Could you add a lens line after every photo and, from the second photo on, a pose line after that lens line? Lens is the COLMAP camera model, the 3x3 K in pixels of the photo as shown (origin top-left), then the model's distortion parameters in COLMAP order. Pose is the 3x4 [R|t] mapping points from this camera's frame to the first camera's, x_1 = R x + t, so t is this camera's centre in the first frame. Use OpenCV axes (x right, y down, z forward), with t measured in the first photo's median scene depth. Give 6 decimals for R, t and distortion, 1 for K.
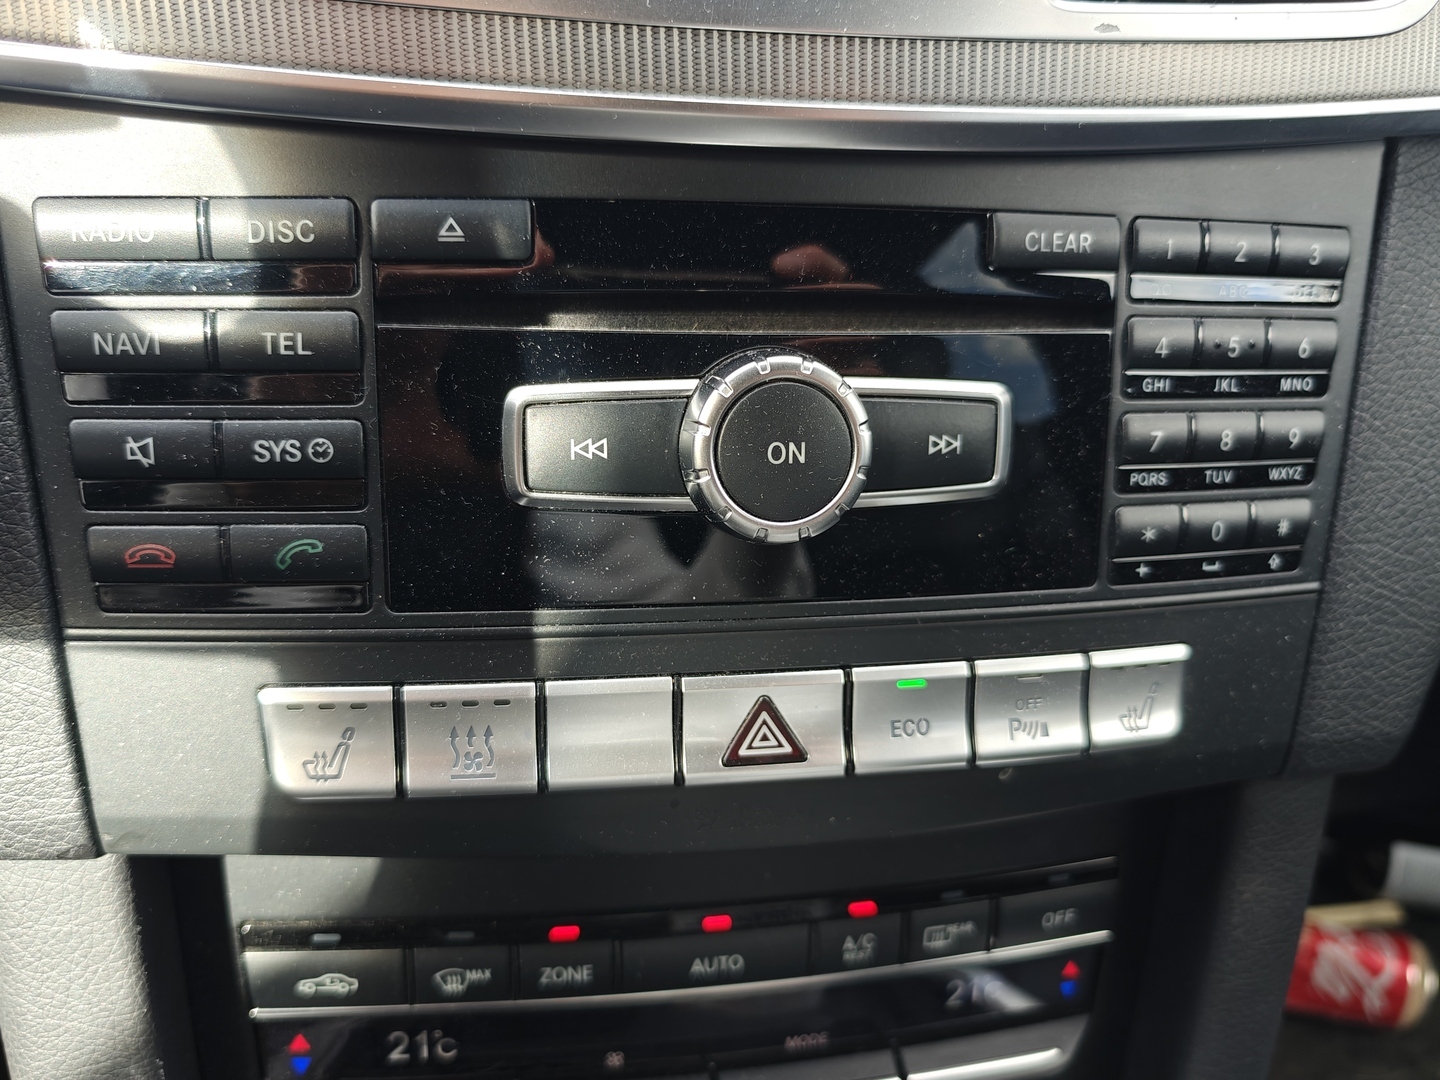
lens RADIAL K [[1213.8, 0, 772.7], [0, 1213.8, 566.2], [0, 0, 1]] dist [0.003651, 0.000925]
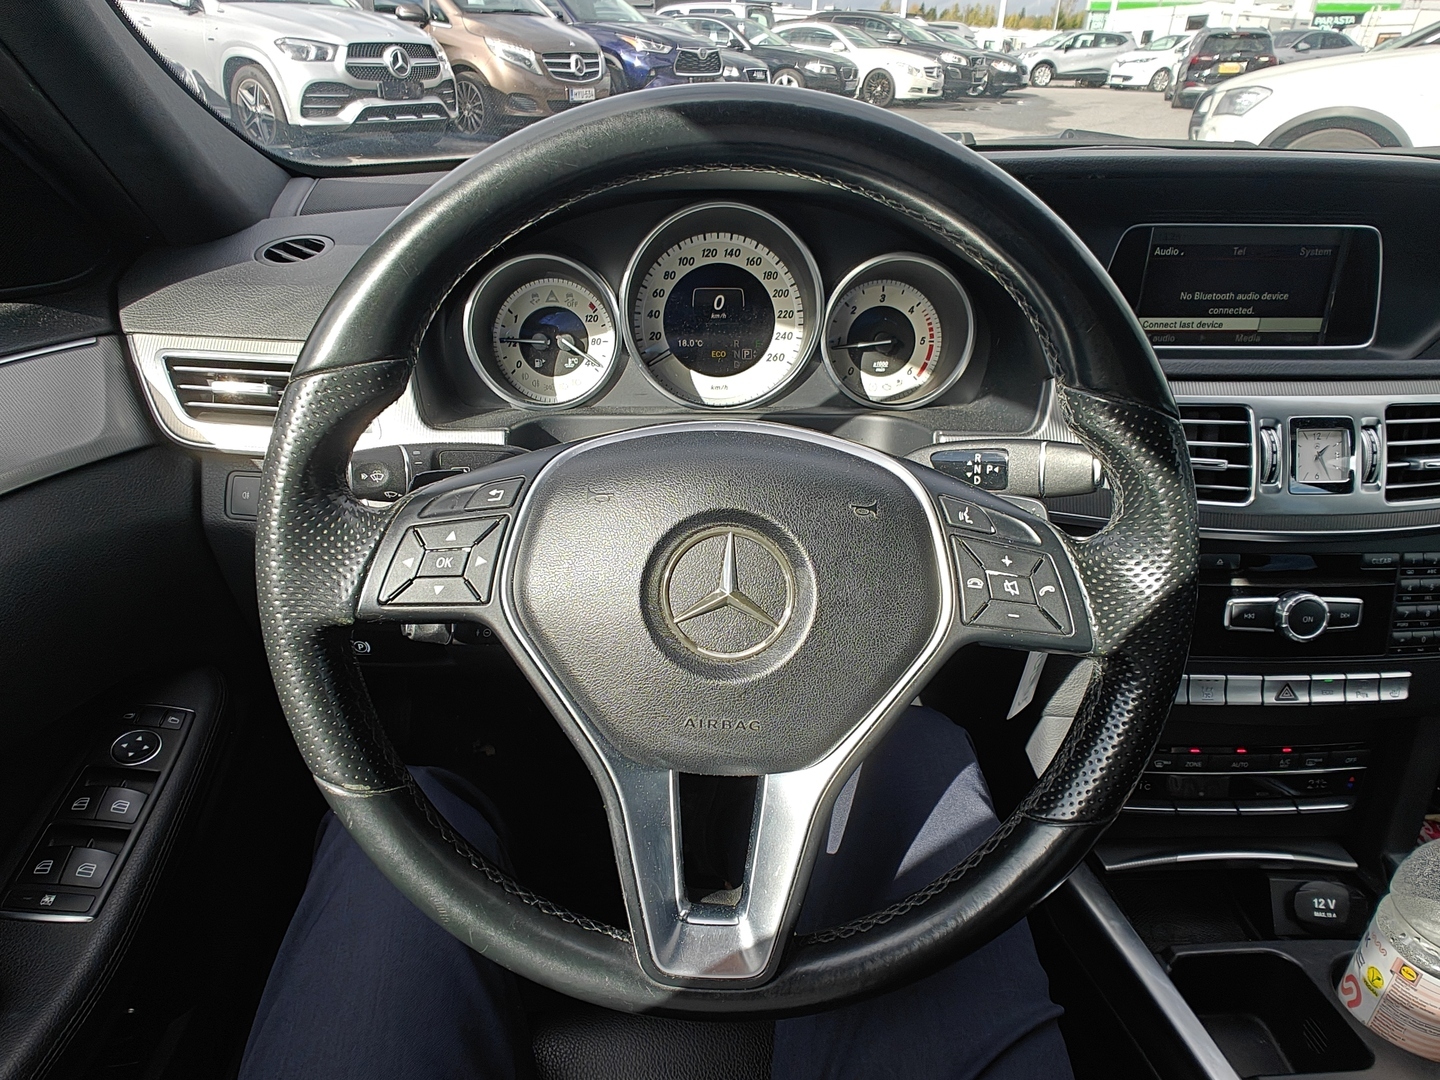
lens RADIAL K [[921.4, 0, 722.6], [0, 921.4, 568.9], [0, 0, 1]] dist [0.019908, 0.001647]
pose [[0.987541, 0.020560, -0.156011, -1.120963], [-0.023632, 0.999561, -0.017862, -0.127978], [0.155575, 0.021326, 0.987594, -1.809174]]
